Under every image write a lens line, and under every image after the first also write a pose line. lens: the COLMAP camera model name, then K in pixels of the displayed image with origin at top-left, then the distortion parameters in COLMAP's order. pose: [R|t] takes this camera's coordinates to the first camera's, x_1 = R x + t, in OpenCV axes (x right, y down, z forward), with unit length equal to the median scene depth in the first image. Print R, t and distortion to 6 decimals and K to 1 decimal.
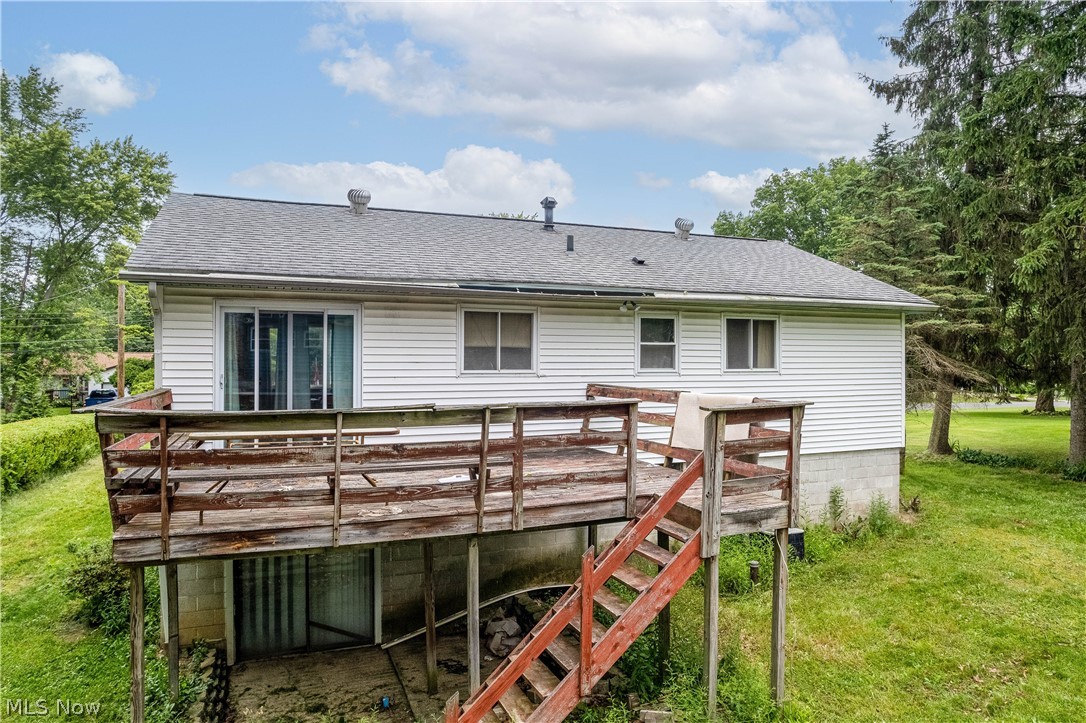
lens RADIAL K [[687.4, 0, 543.0], [0, 687.4, 361.5], [0, 0, 1]] dist [-0.079809, 0.056766]
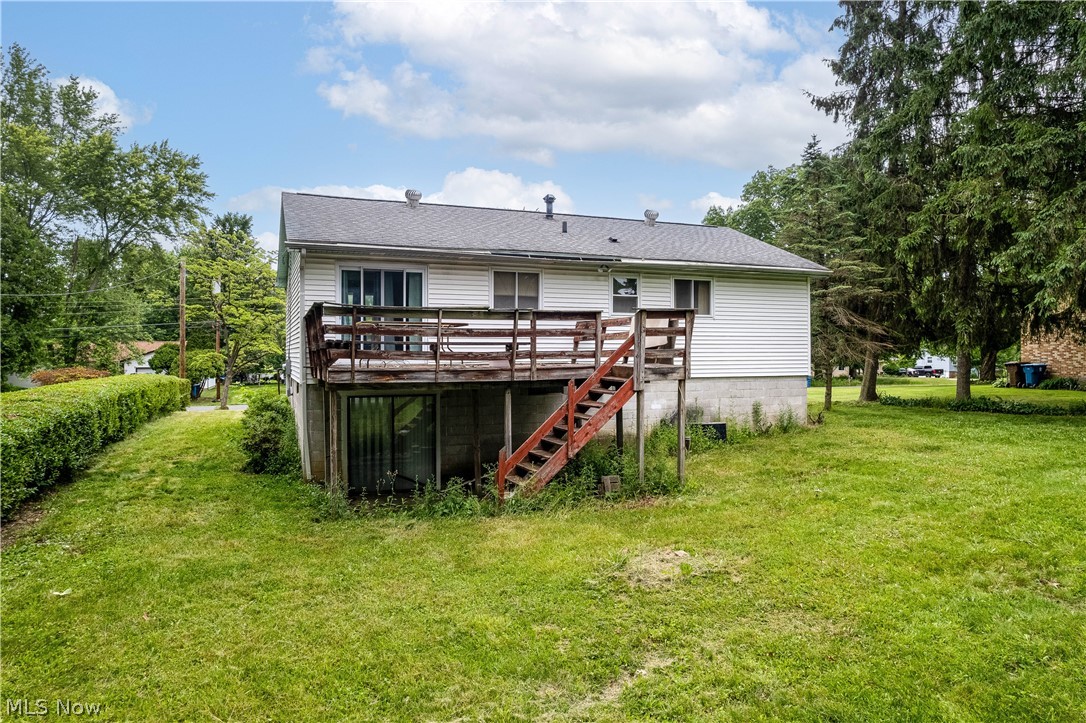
lens RADIAL K [[687.4, 0, 543.0], [0, 687.4, 361.5], [0, 0, 1]] dist [-0.079809, 0.056766]
pose [[0.999984, -0.005497, -0.001020, -0.004882], [0.005502, 0.999969, 0.005603, 0.092497], [0.000989, -0.005608, 0.999984, -0.399282]]
